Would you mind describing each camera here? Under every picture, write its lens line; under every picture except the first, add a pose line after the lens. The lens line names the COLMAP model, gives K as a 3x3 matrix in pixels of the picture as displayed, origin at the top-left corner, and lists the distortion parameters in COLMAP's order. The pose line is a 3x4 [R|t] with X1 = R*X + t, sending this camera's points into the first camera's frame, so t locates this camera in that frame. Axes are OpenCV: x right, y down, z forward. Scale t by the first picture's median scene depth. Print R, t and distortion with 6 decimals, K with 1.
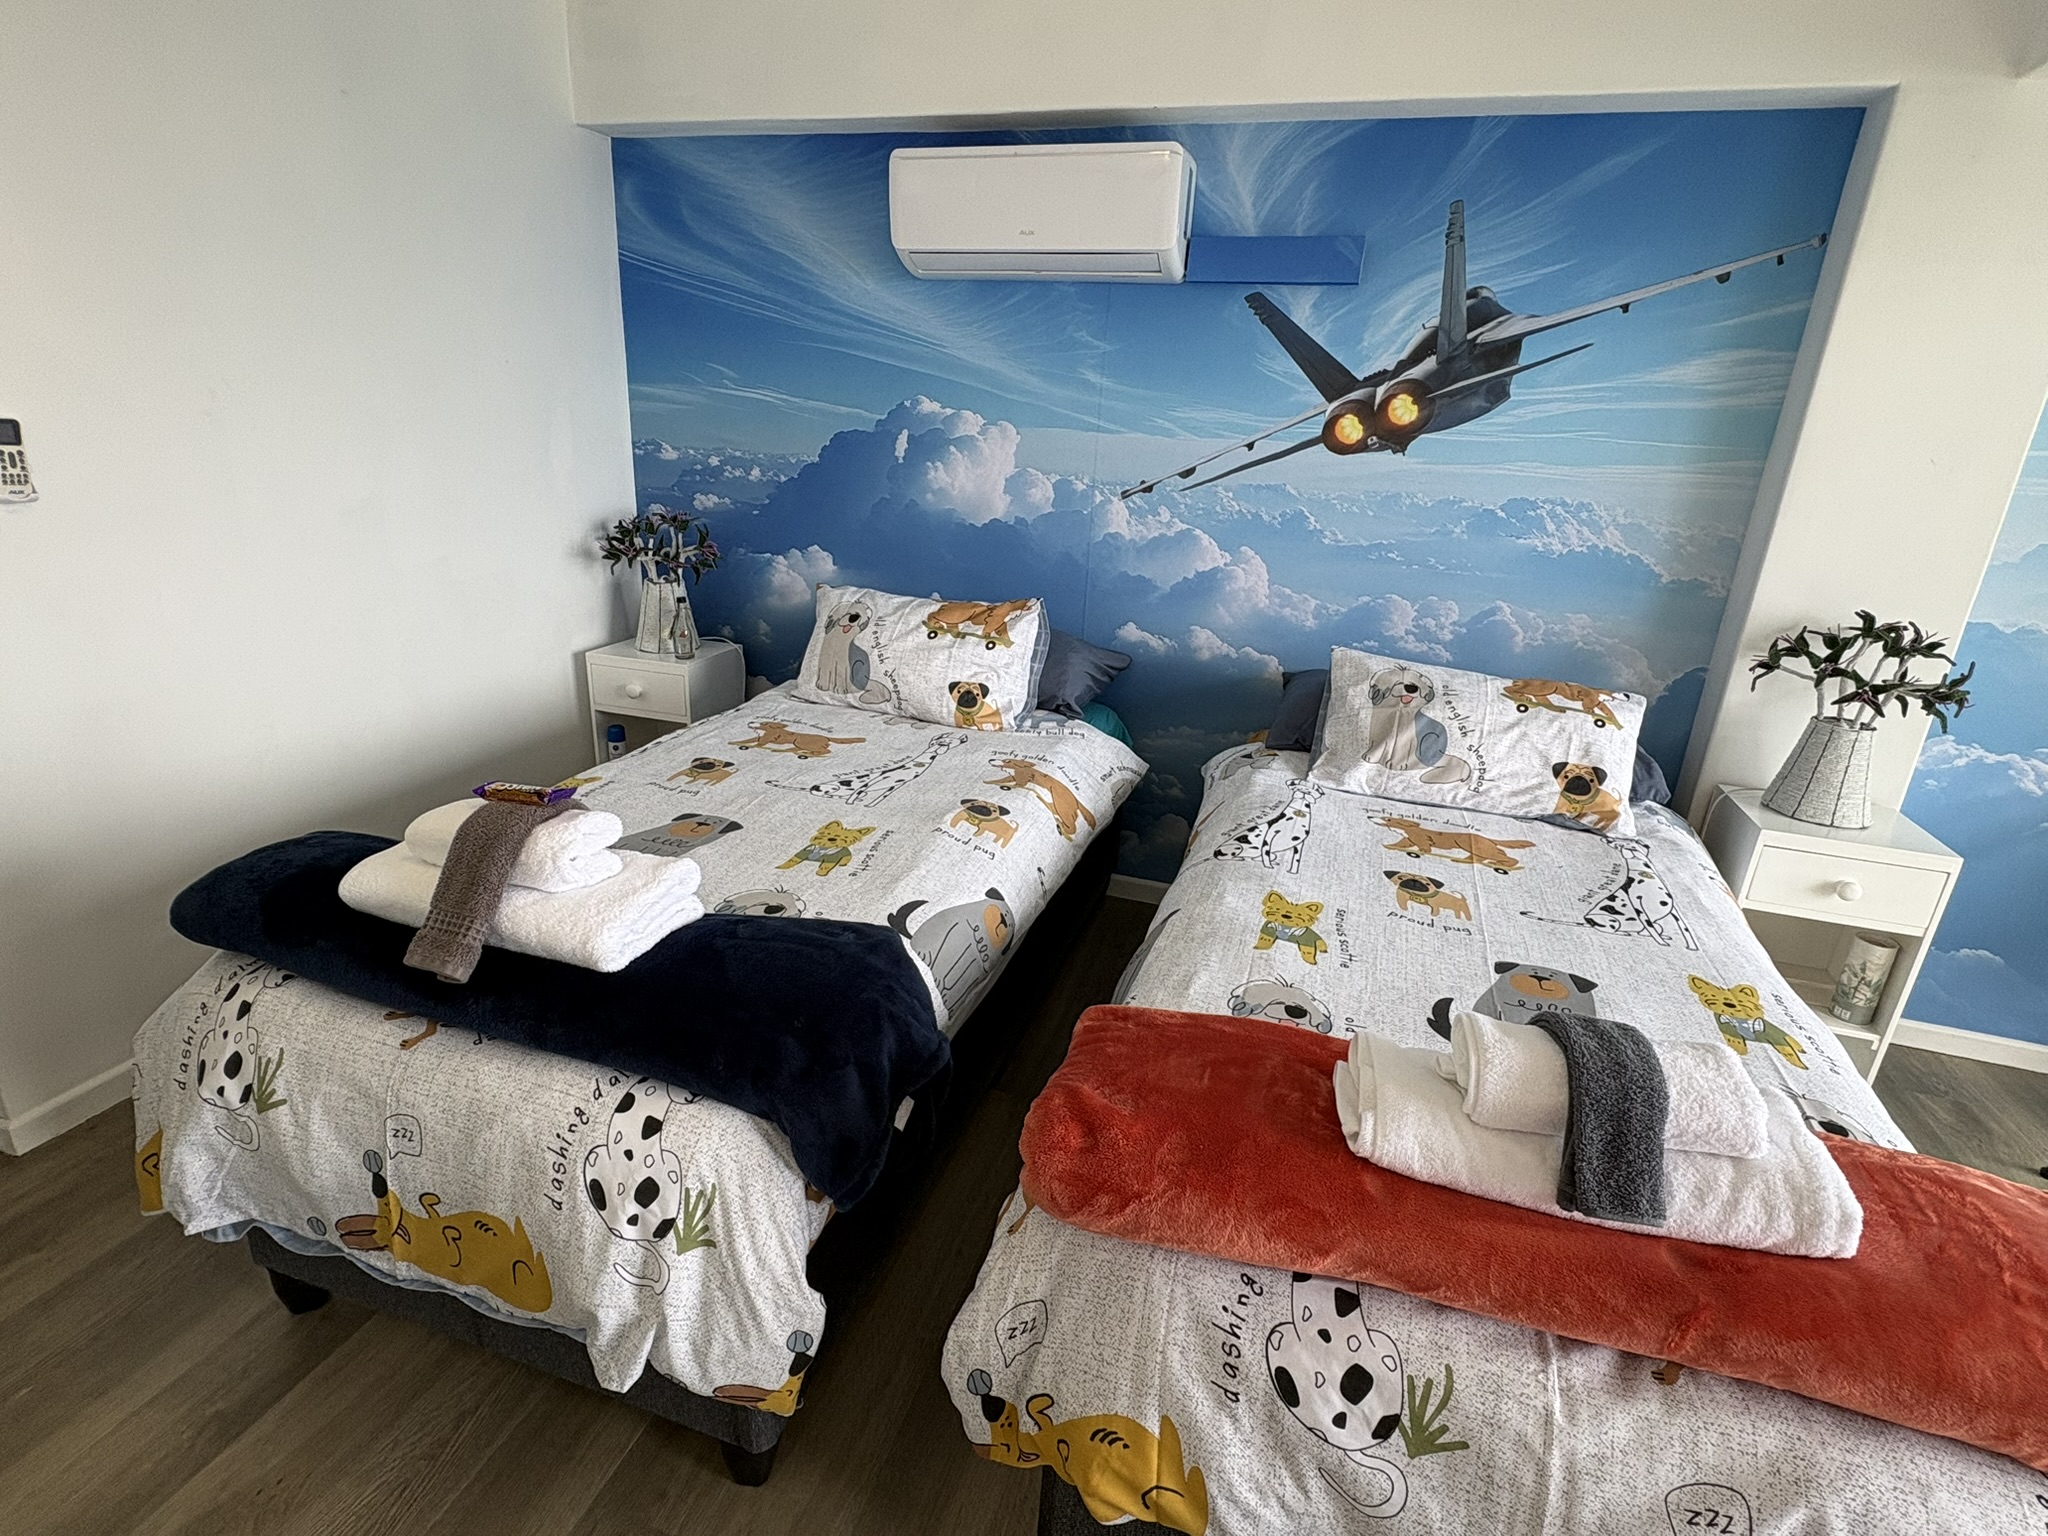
lens RADIAL K [[1005.5, 0, 1014.3], [0, 1005.5, 764.3], [0, 0, 1]] dist [-0.003796, 0.001248]
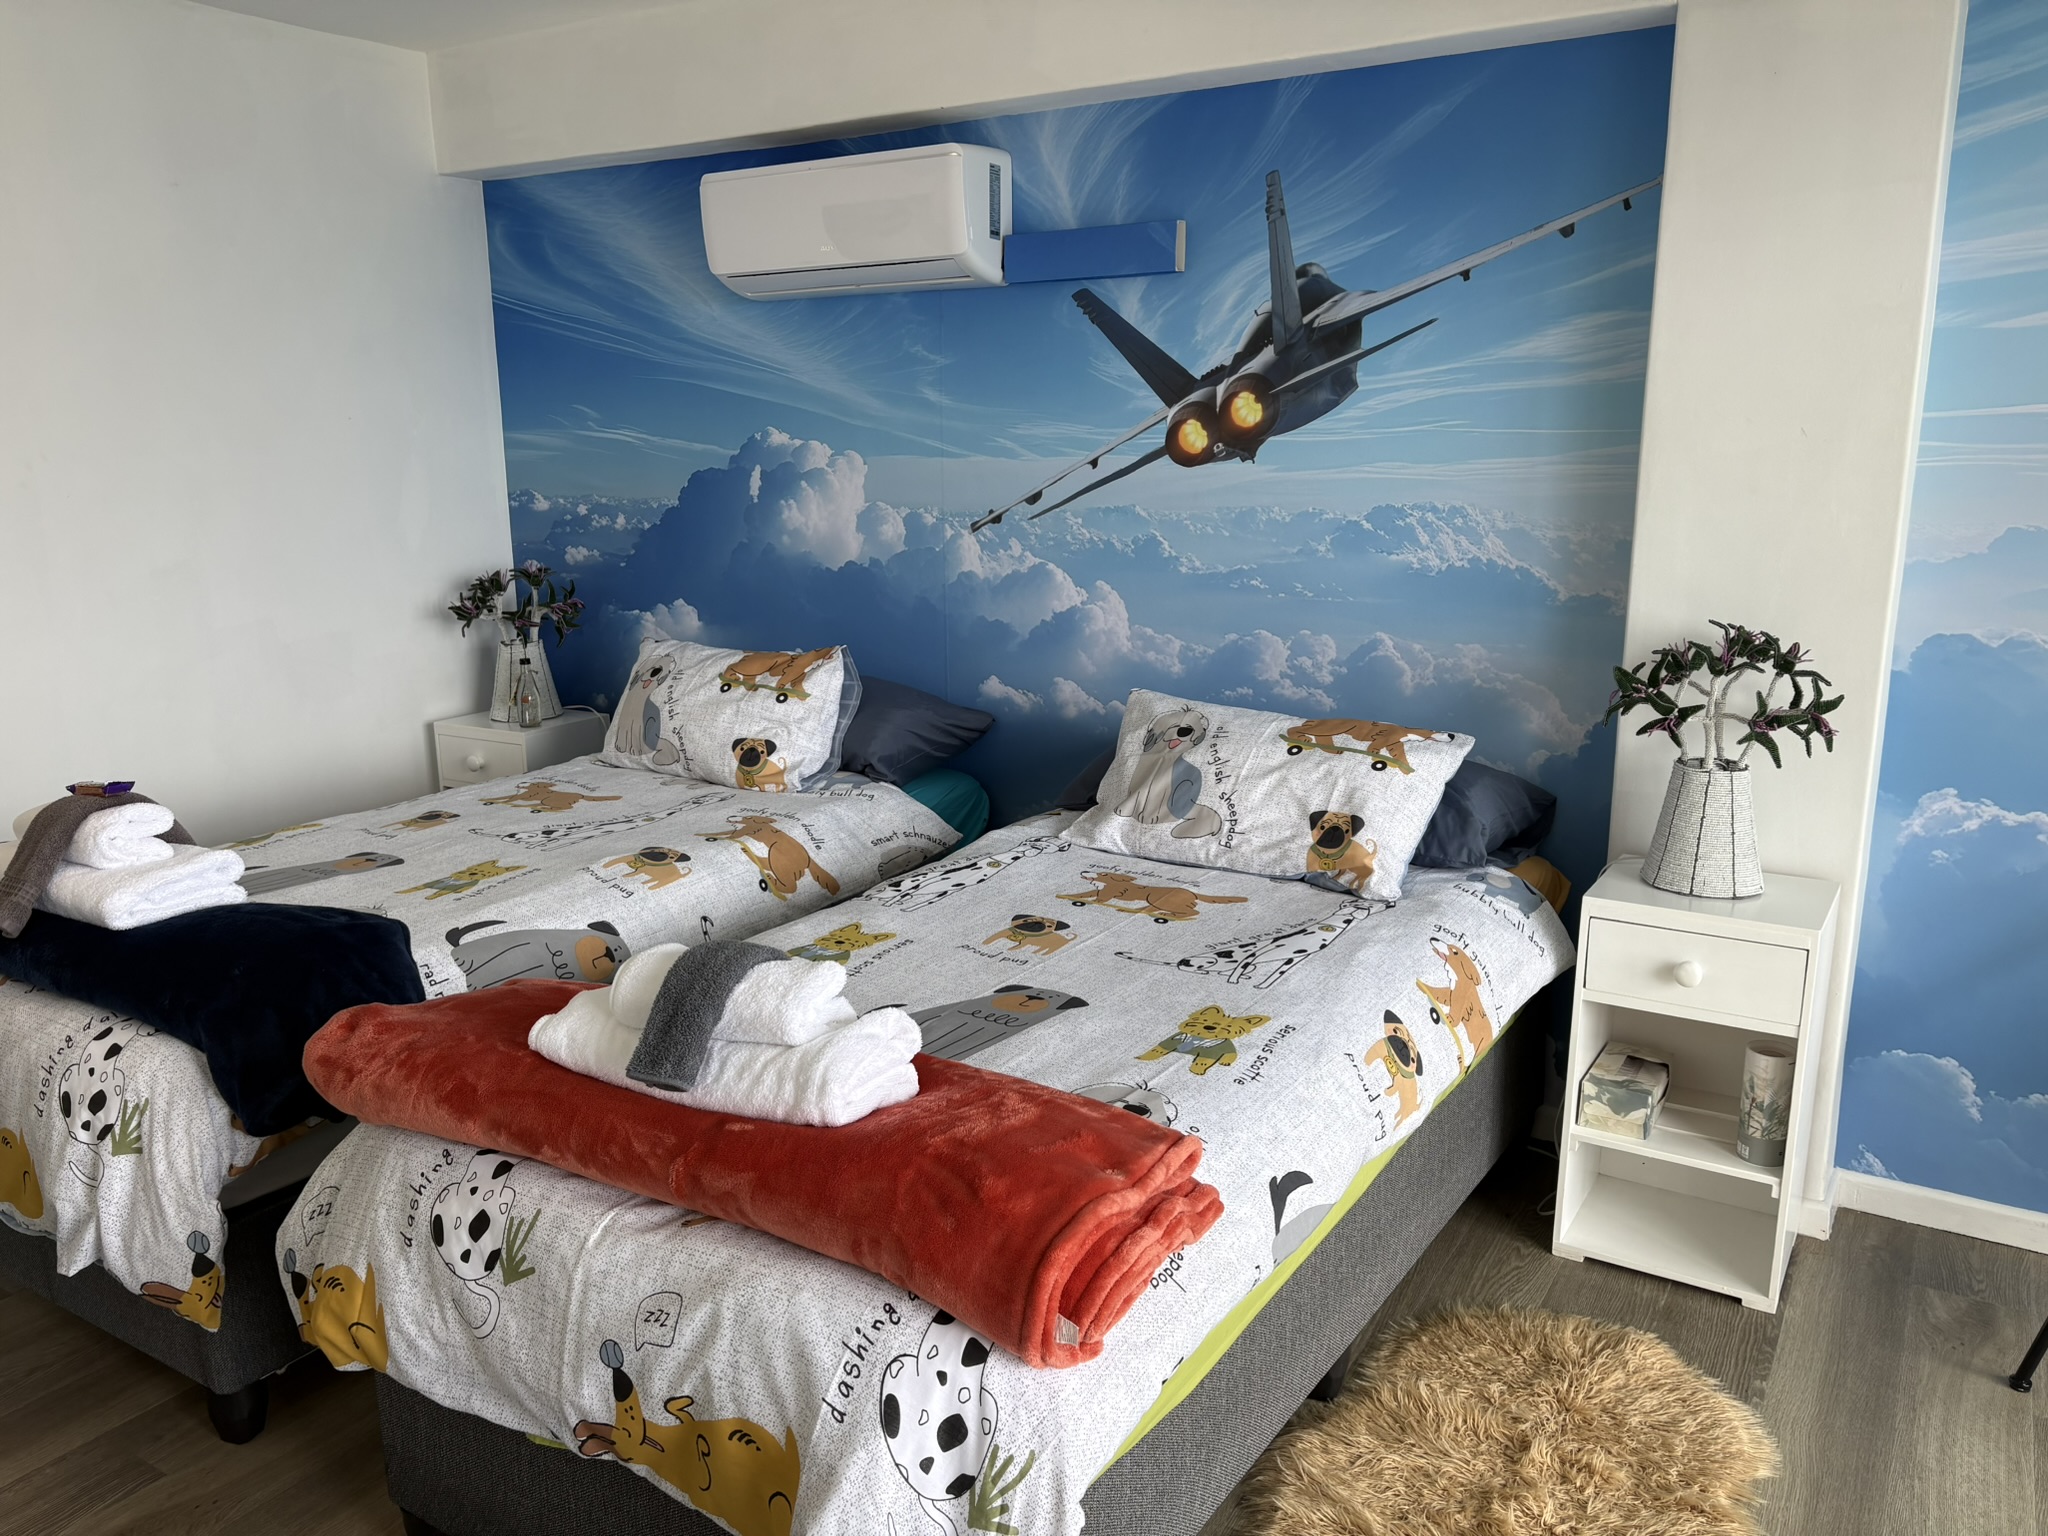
lens RADIAL K [[1537.5, 0, 1024.1], [0, 1537.5, 780.2], [0, 0, 1]] dist [0.044355, -0.039761]
pose [[0.969151, -0.005305, -0.246411, 0.561943], [-0.023231, 0.993351, -0.112753, 0.111086], [0.245371, 0.114999, 0.962584, -0.267936]]
